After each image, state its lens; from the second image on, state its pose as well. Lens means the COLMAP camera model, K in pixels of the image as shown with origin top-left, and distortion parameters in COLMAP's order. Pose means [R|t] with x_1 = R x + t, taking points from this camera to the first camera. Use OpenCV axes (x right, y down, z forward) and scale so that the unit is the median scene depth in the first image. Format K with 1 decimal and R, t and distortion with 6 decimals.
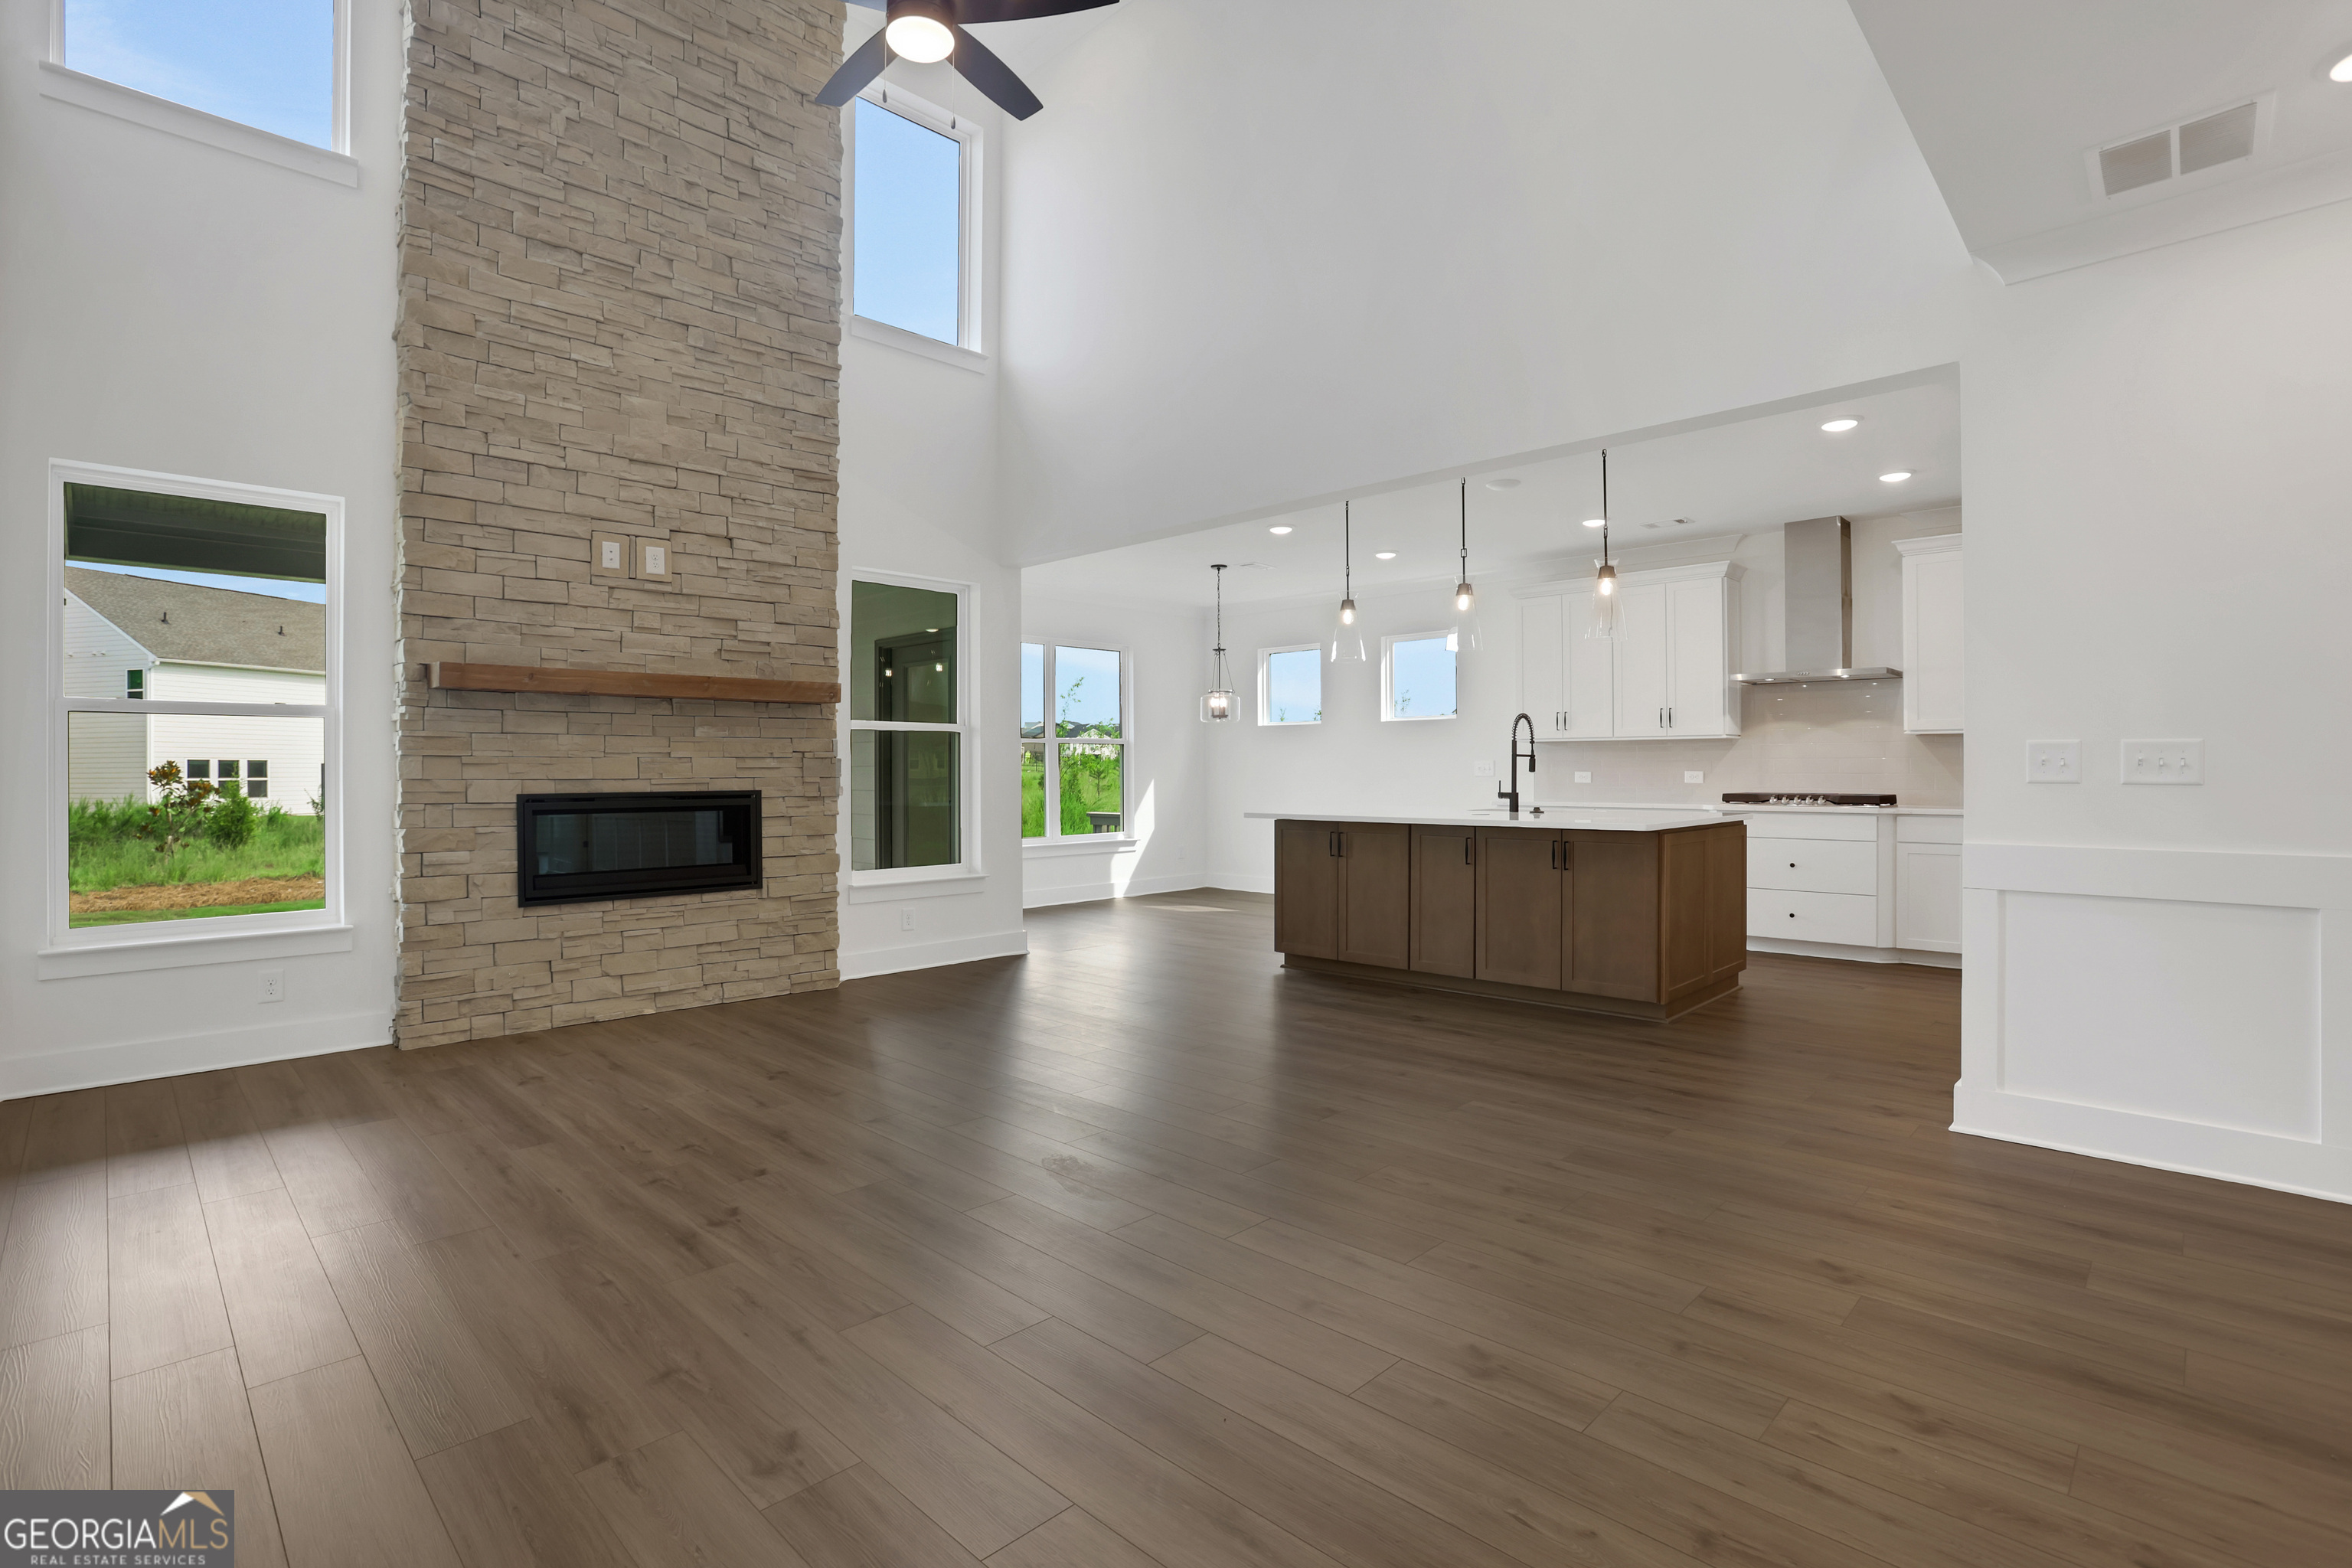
lens RADIAL K [[1113.8, 0, 1169.2], [0, 1113.8, 771.6], [0, 0, 1]] dist [-0.088147, 0.045356]
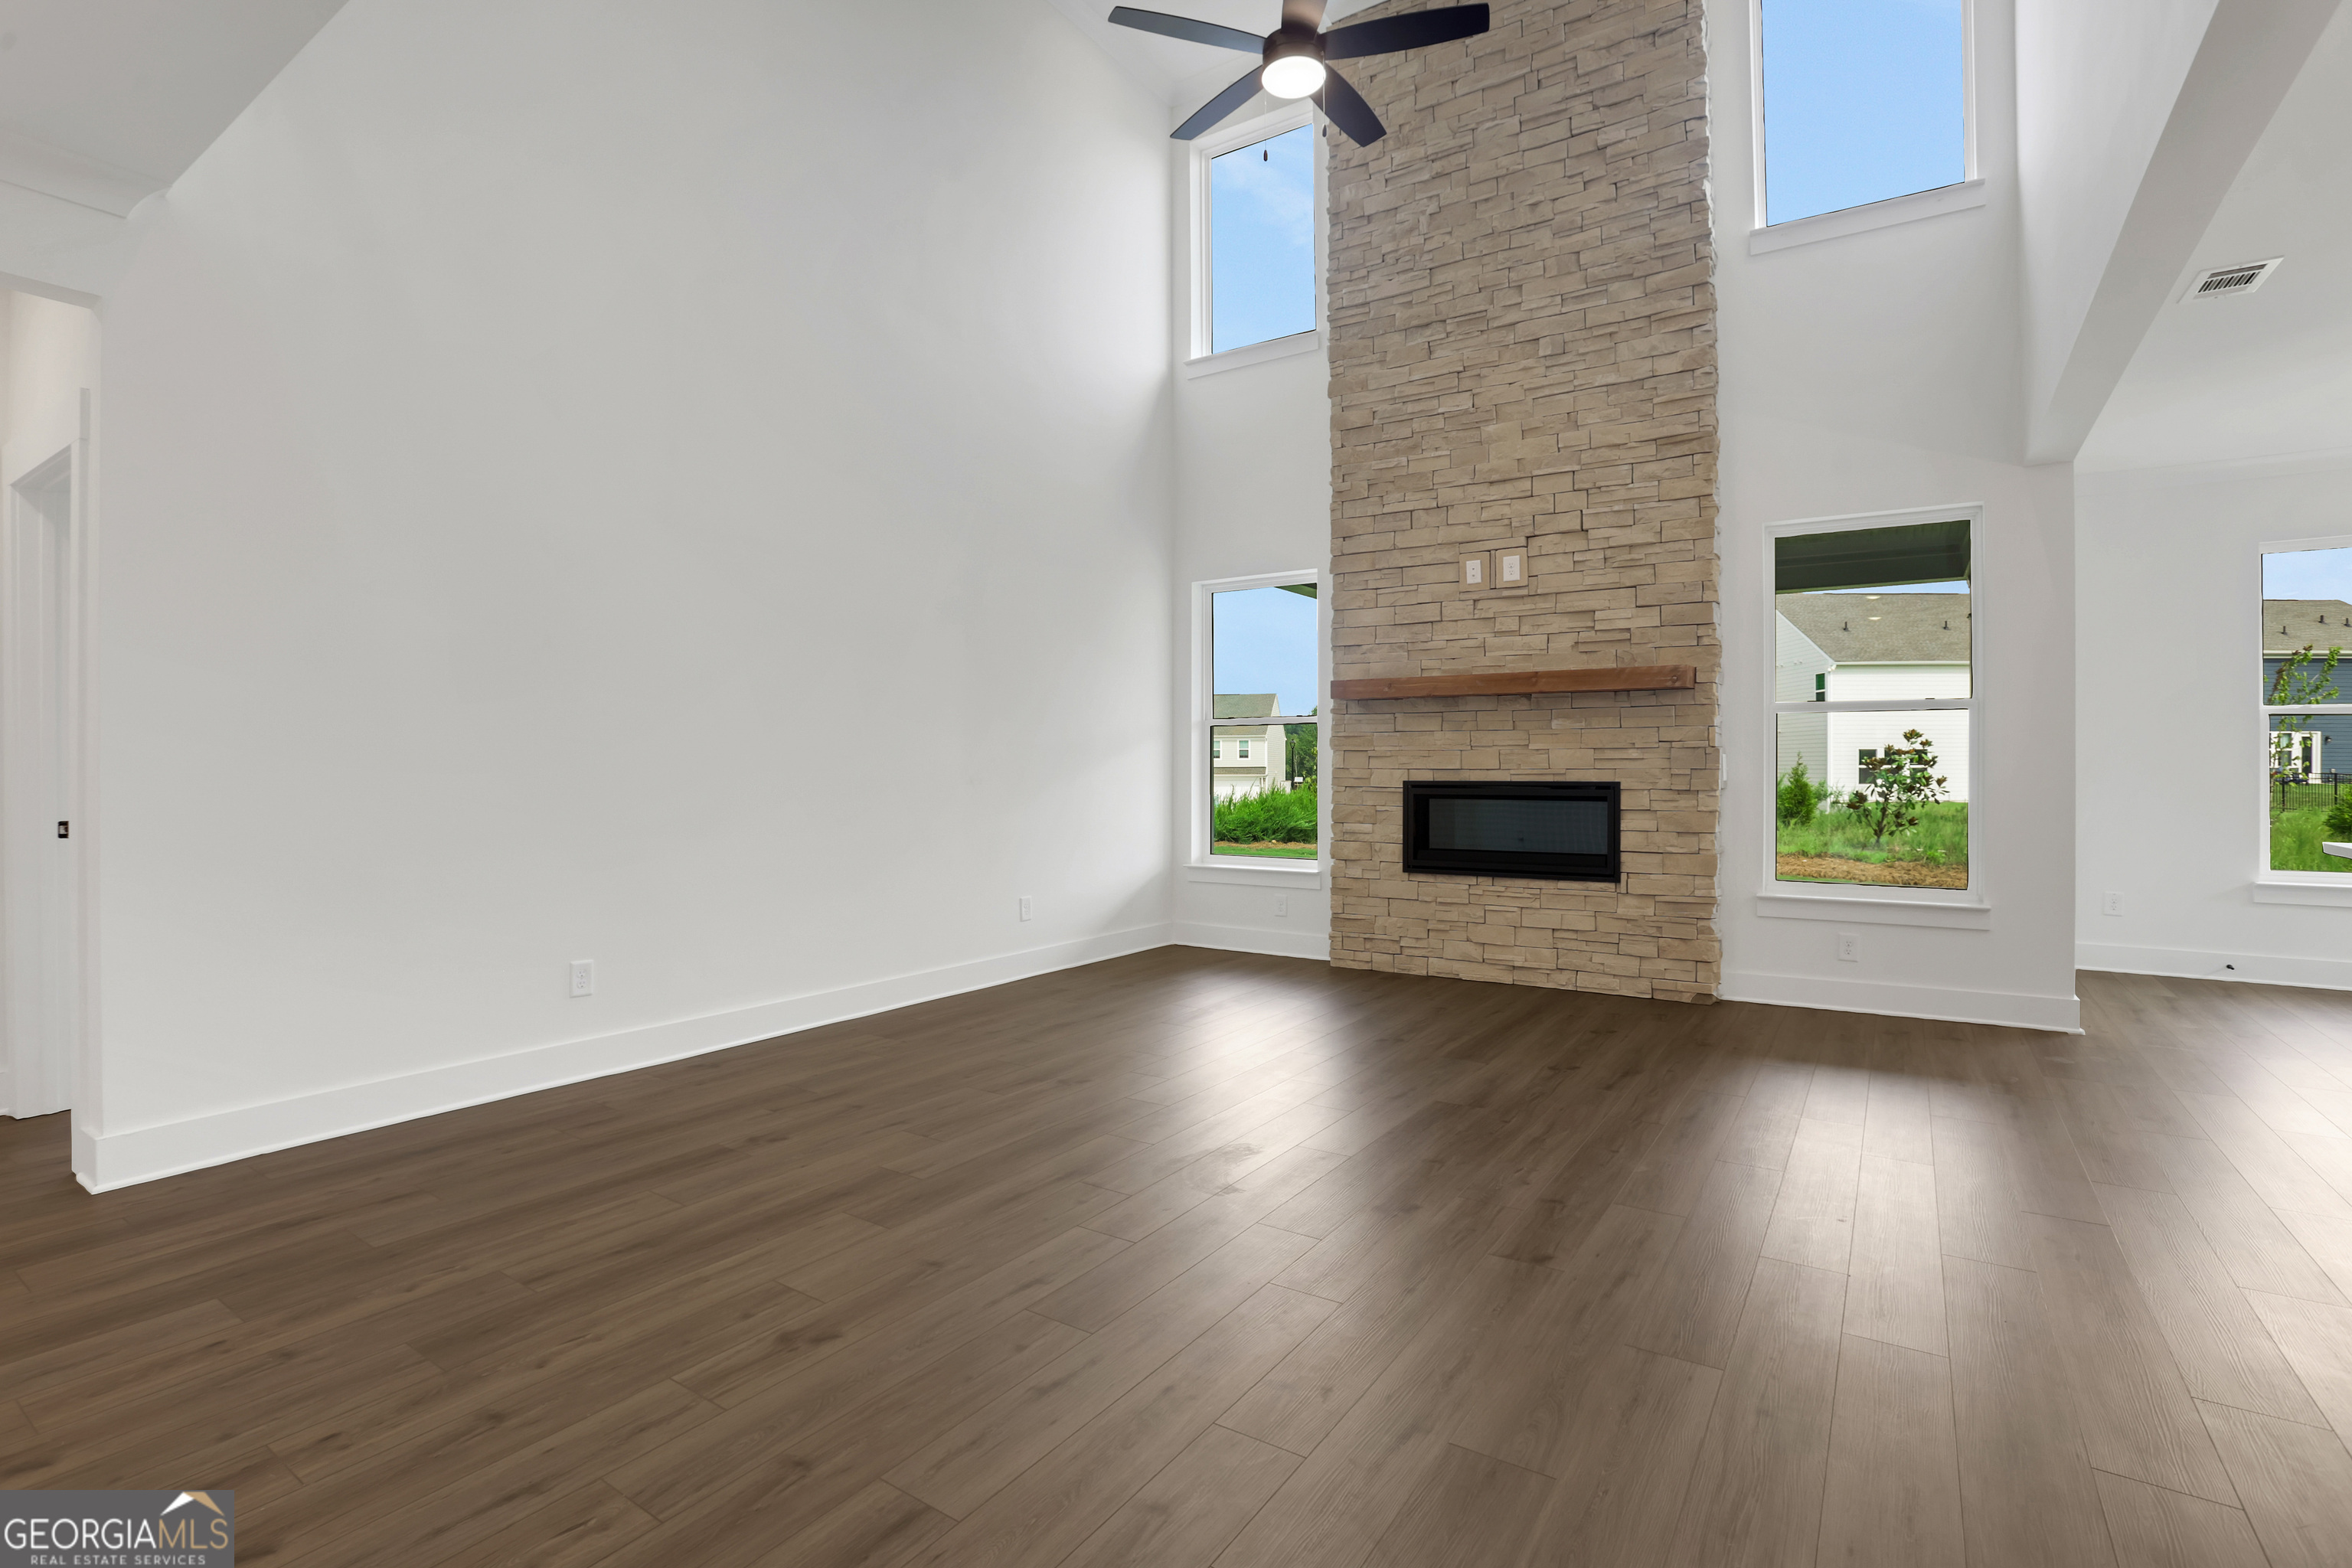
lens RADIAL K [[1113.8, 0, 1169.2], [0, 1113.8, 771.6], [0, 0, 1]] dist [-0.088147, 0.045356]
pose [[0.182147, 0.010068, -0.983220, 0.545365], [0.001133, 0.999945, 0.010450, -0.002890], [0.983271, -0.003018, 0.182126, 0.461424]]
